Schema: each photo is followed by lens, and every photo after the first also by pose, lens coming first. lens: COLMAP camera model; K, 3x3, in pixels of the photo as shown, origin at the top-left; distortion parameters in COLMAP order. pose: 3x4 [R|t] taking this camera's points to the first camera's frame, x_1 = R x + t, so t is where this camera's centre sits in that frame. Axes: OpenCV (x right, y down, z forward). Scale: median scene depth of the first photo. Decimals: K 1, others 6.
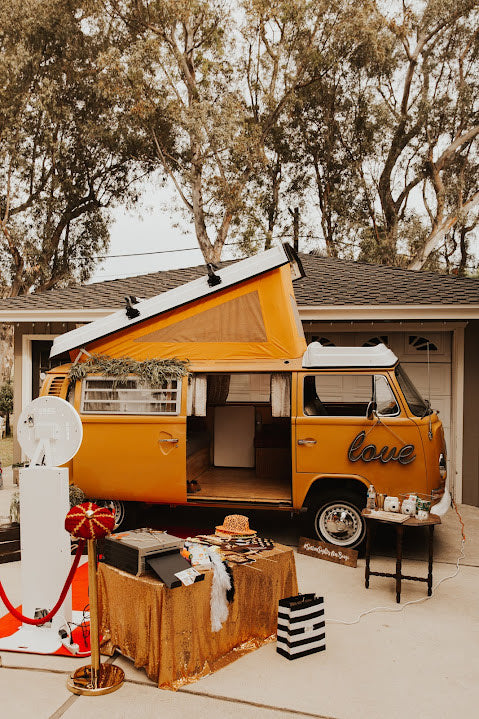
lens RADIAL K [[653.0, 0, 201.1], [0, 653.0, 359.4], [0, 0, 1]] dist [0.011379, -0.000323]
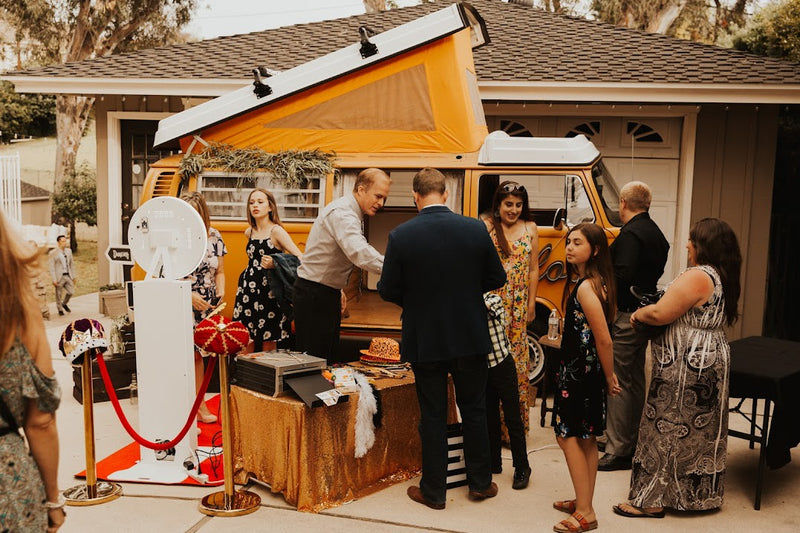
lens RADIAL K [[1002.1, 0, 400.0], [0, 1002.1, 266.5], [0, 0, 1]] dist [0.000399, 0.005713]
pose [[0.999063, 0.008715, 0.042391, 0.009671], [-0.013847, 0.992396, 0.122301, -0.011823], [-0.041003, -0.122773, 0.991587, -0.218448]]
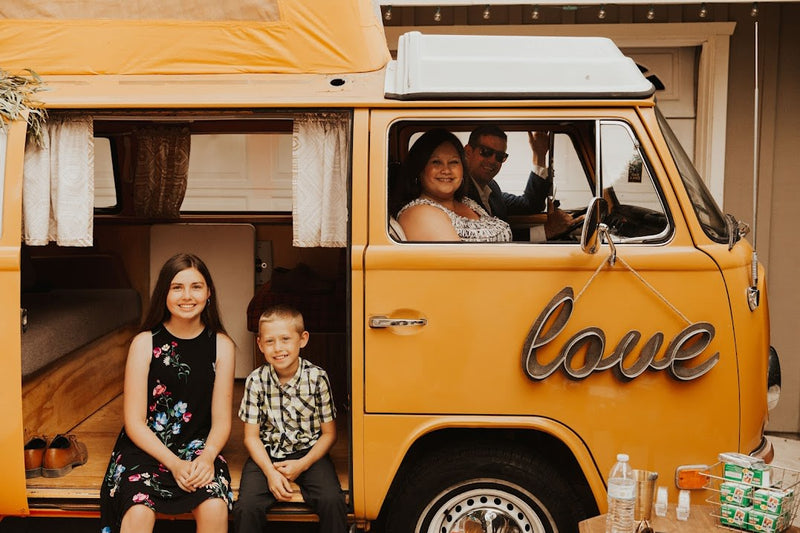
lens RADIAL K [[940.8, 0, 412.6], [0, 940.8, 266.6], [0, 0, 1]] dist [0.007658, -0.022118]
pose [[0.976862, -0.008753, 0.213693, 0.066397], [-0.012405, 0.995161, 0.097467, 0.051185], [-0.213512, -0.097863, 0.972026, 0.526463]]
